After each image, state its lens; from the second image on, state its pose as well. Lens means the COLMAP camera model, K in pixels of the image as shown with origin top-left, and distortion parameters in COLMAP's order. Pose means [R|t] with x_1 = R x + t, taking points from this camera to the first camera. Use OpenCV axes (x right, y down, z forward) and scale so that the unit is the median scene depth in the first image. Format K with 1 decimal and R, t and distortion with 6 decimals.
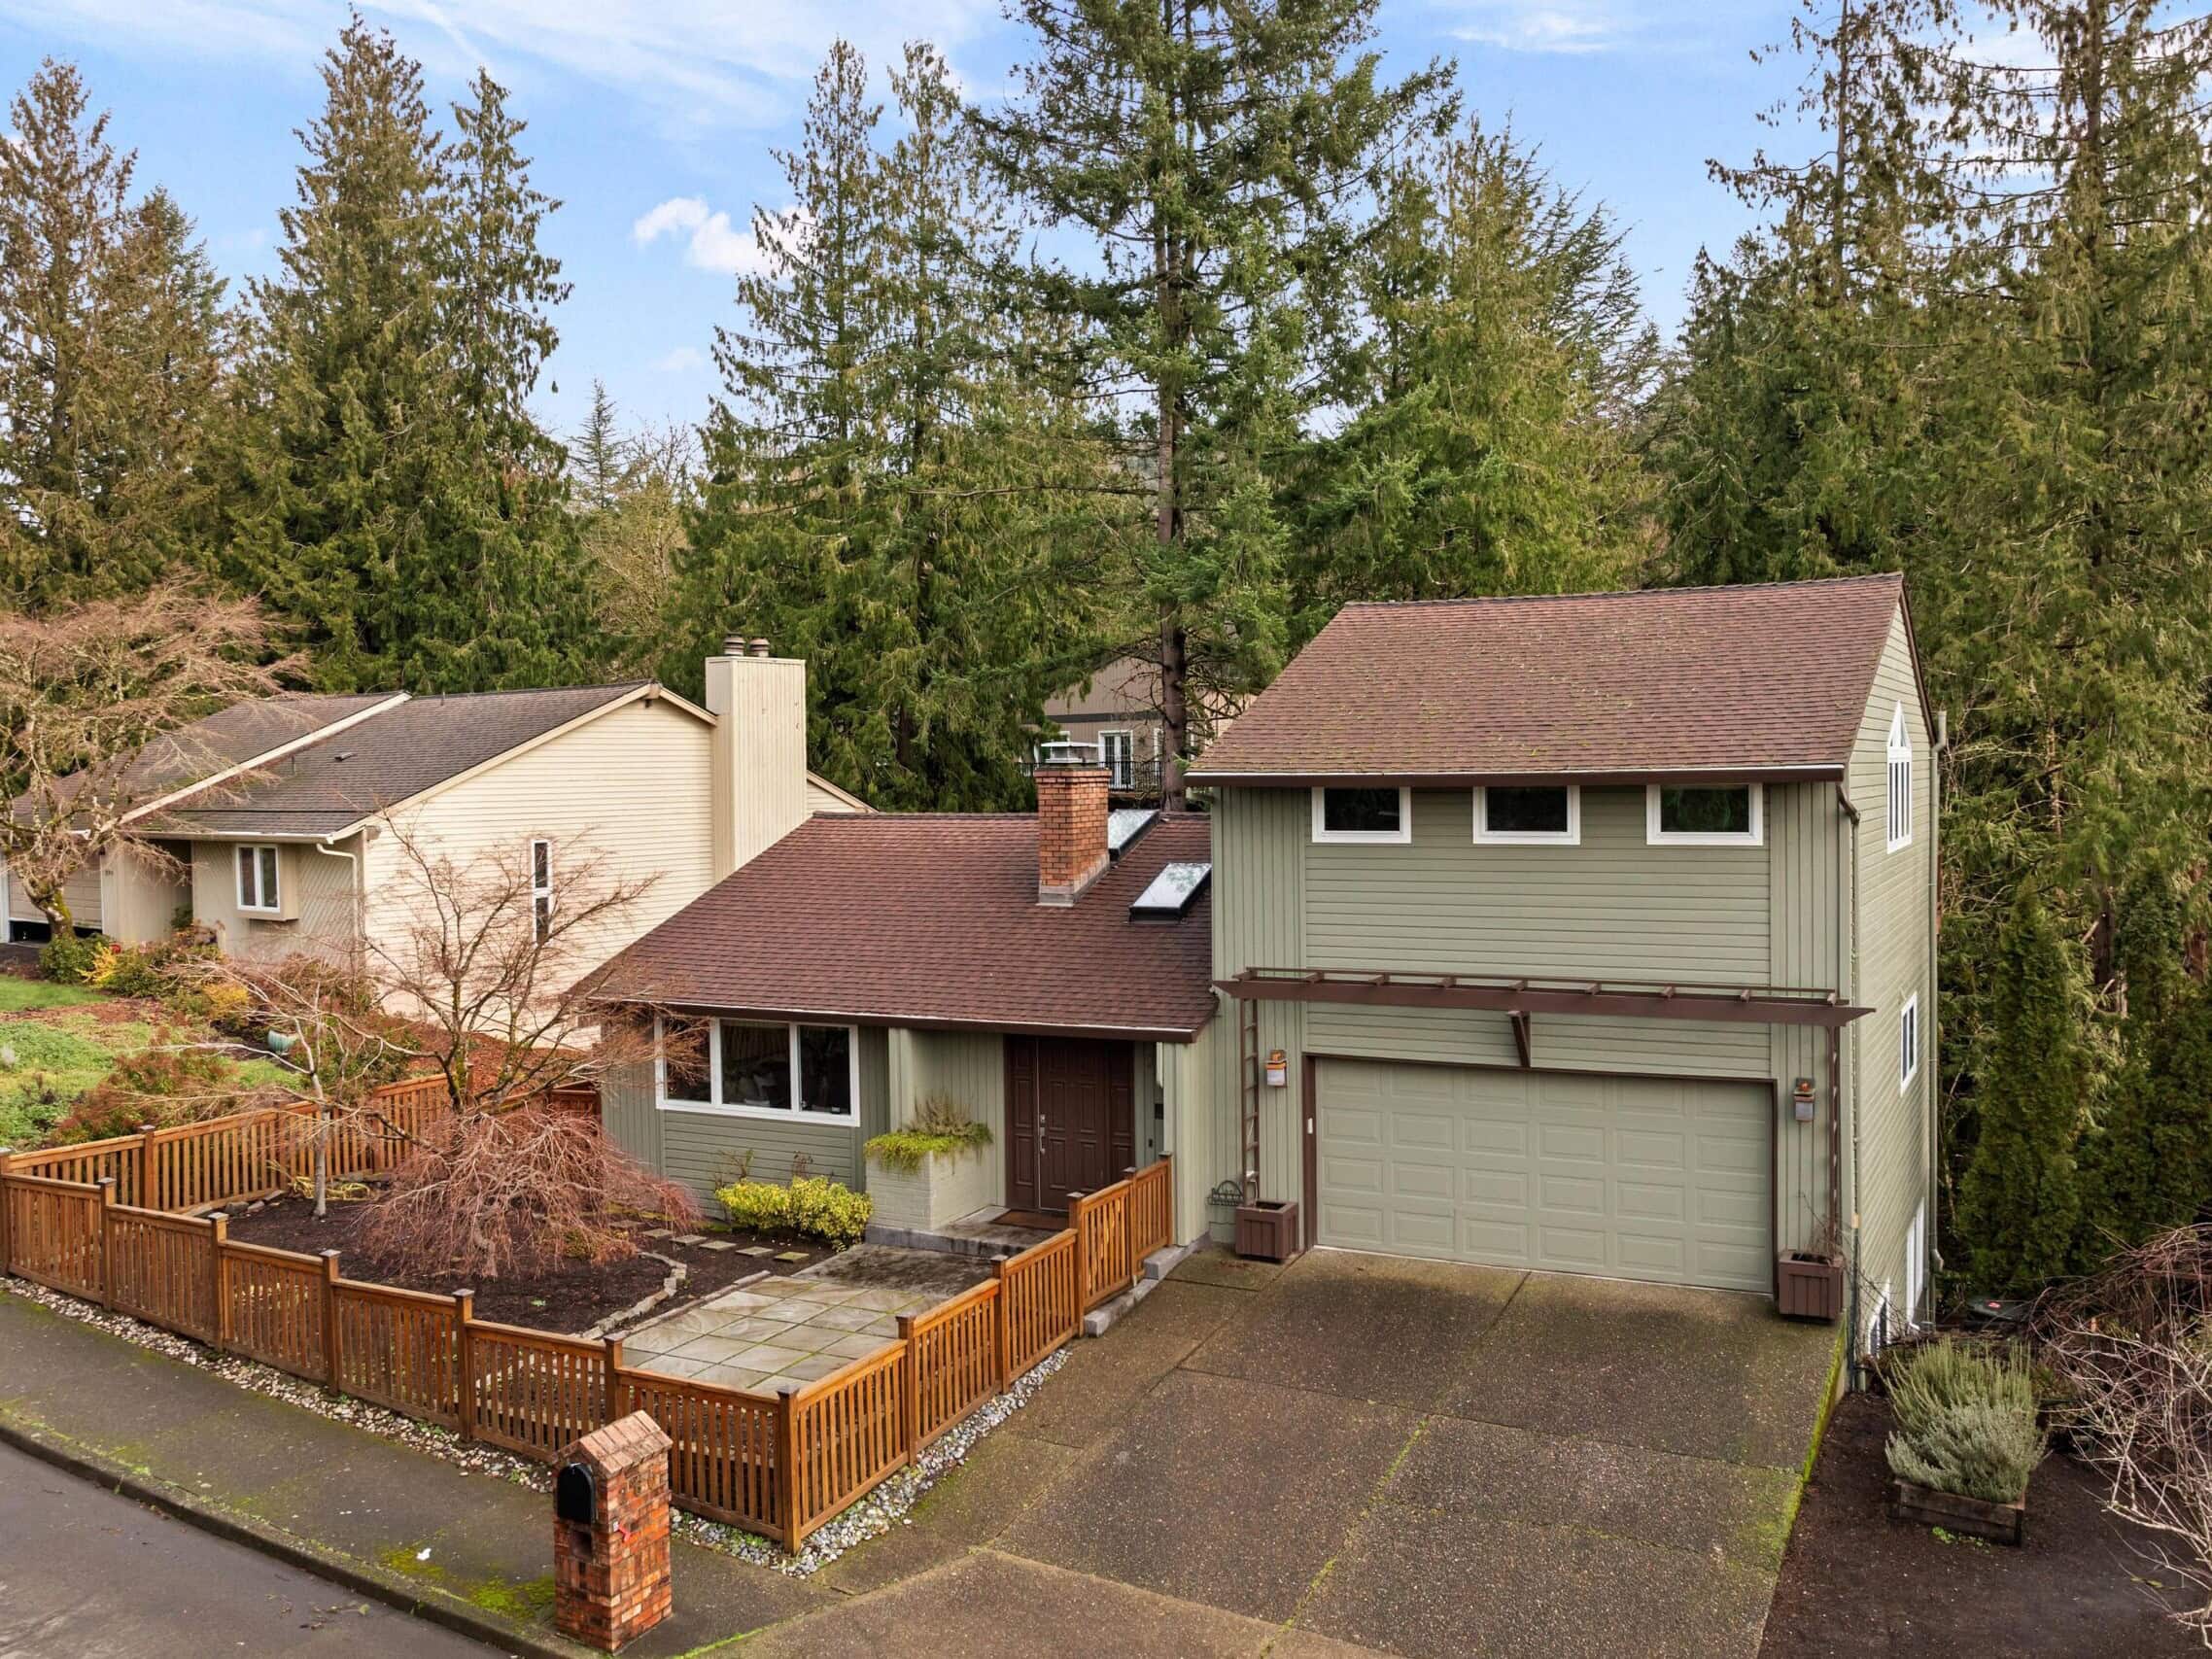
lens RADIAL K [[1808.0, 0, 1101.7], [0, 1808.0, 832.5], [0, 0, 1]] dist [-0.024236, 0.006094]
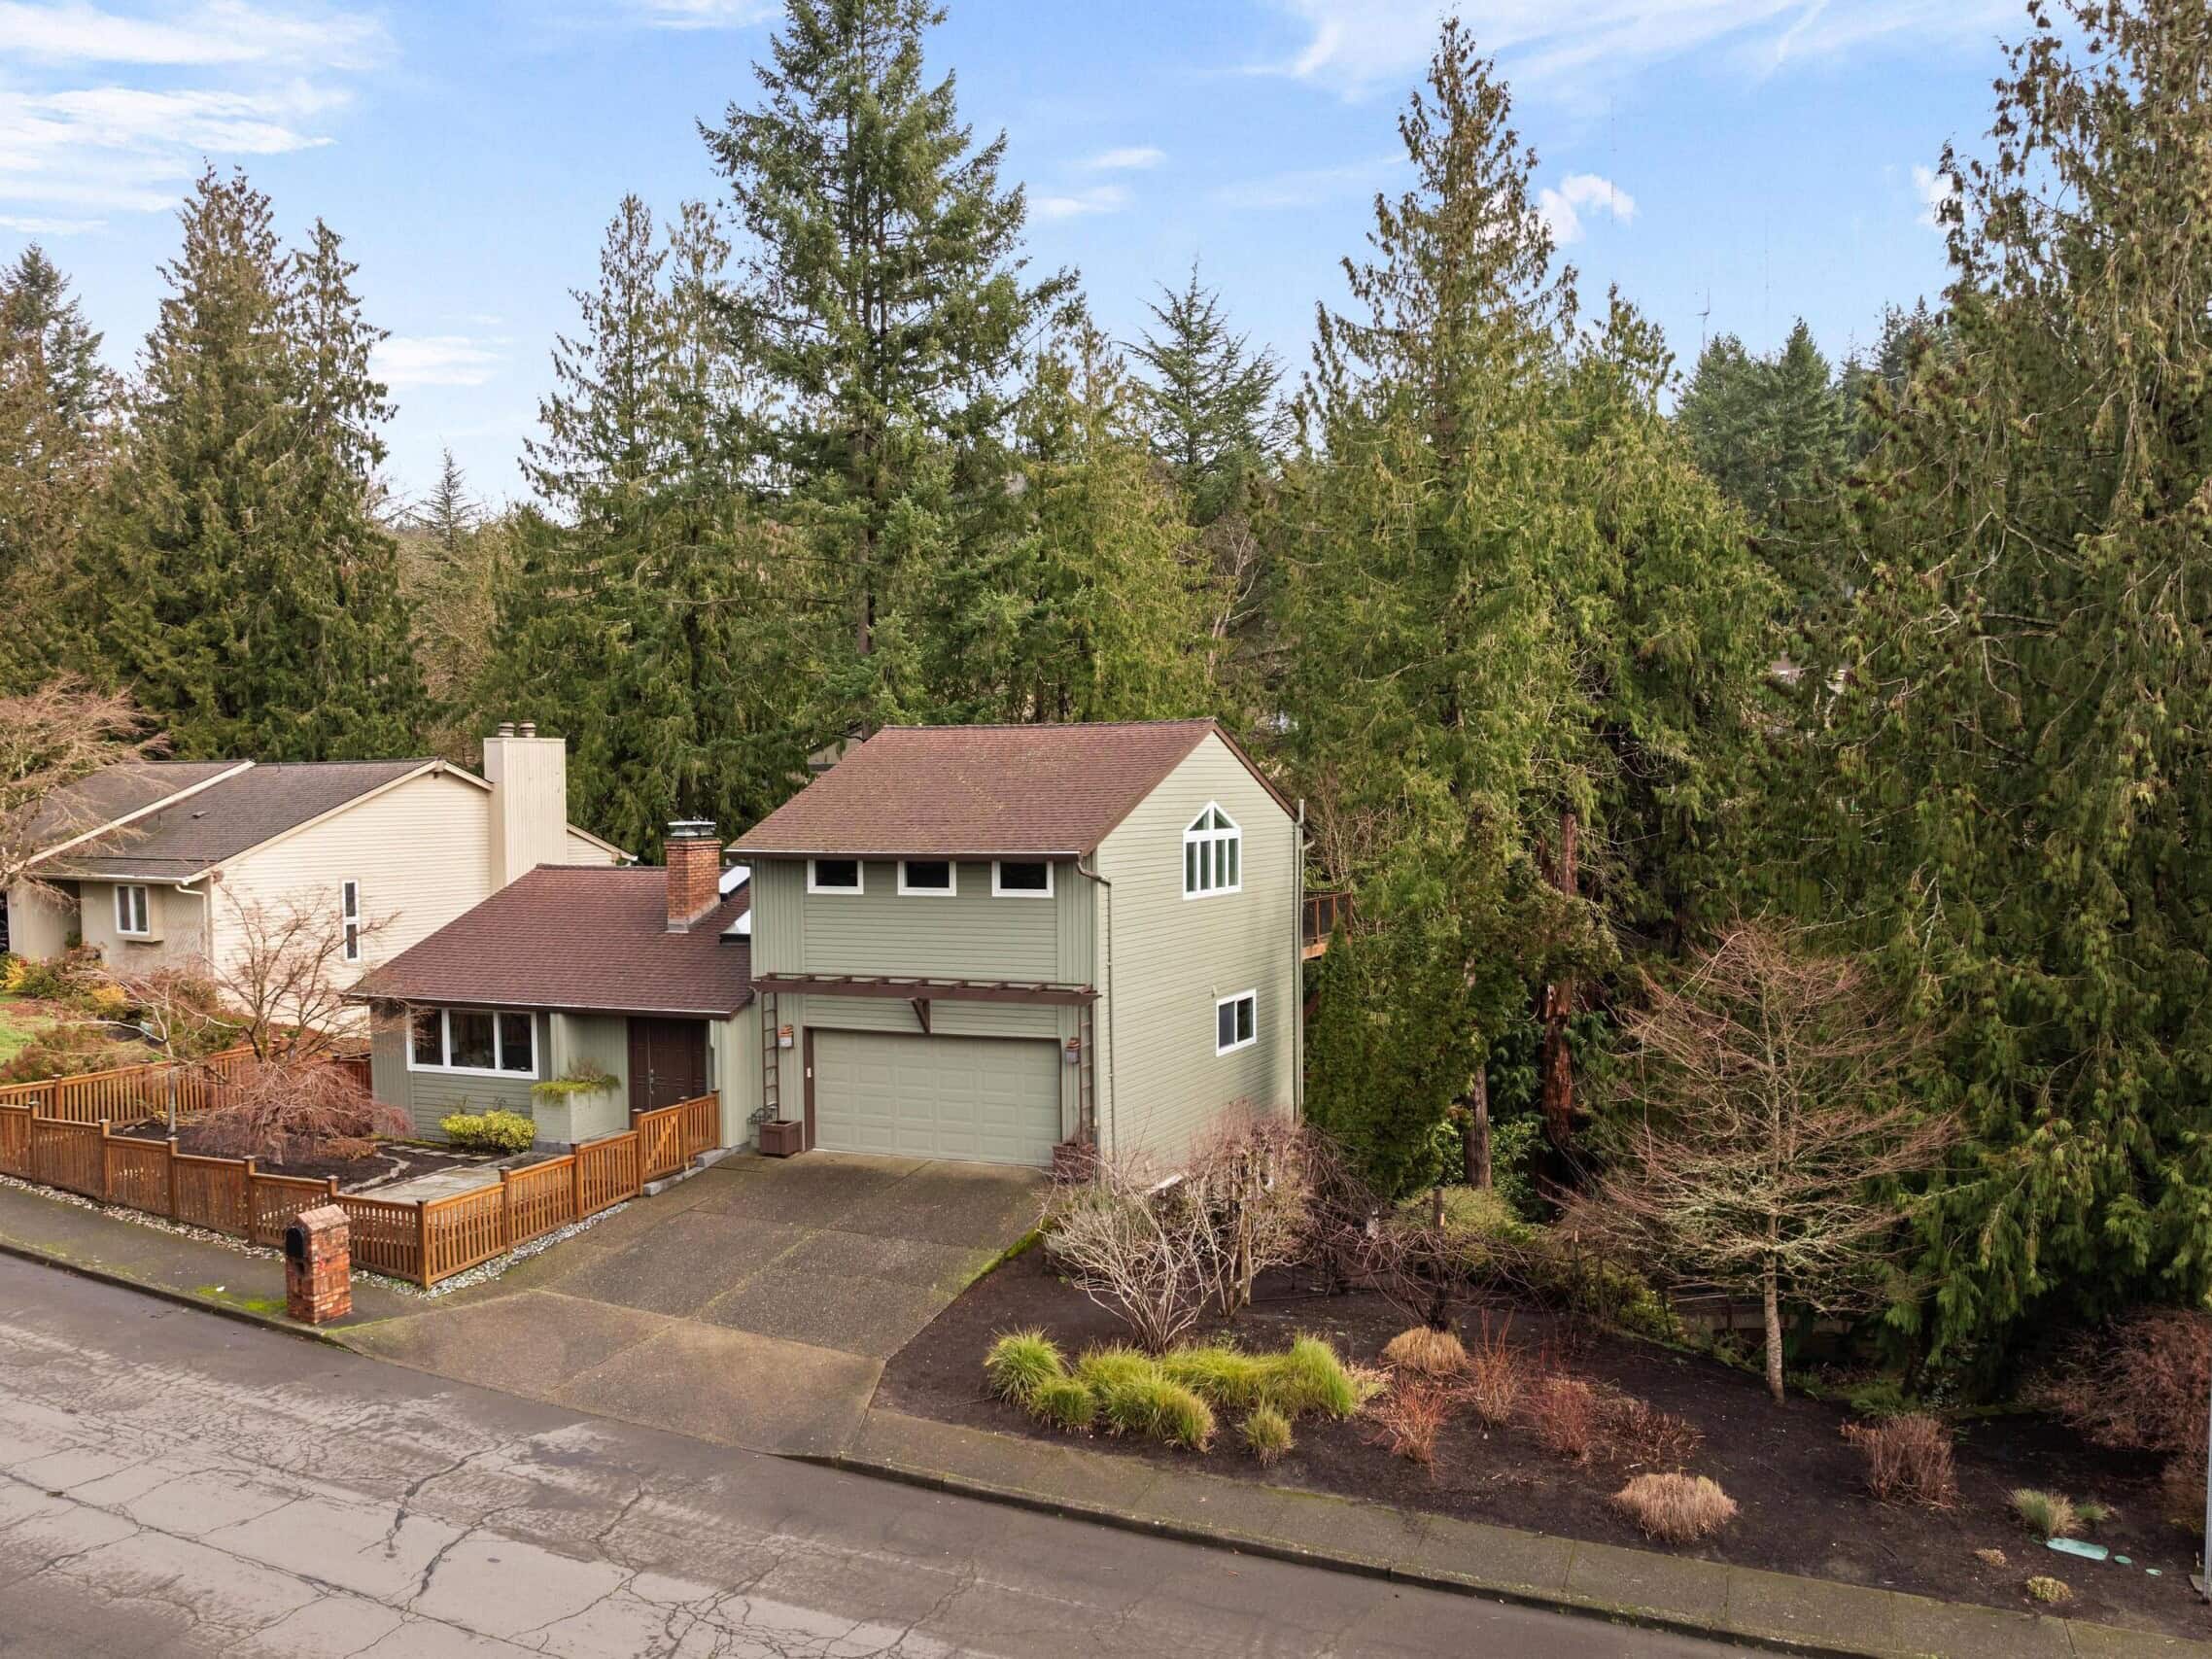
lens RADIAL K [[1832.8, 0, 1109.2], [0, 1832.8, 910.5], [0, 0, 1]] dist [-0.026397, 0.008917]
pose [[0.998799, 0.000696, 0.048989, 0.163708], [-0.002352, 0.999427, 0.033757, -0.018594], [-0.048938, -0.033832, 0.998229, -0.331885]]
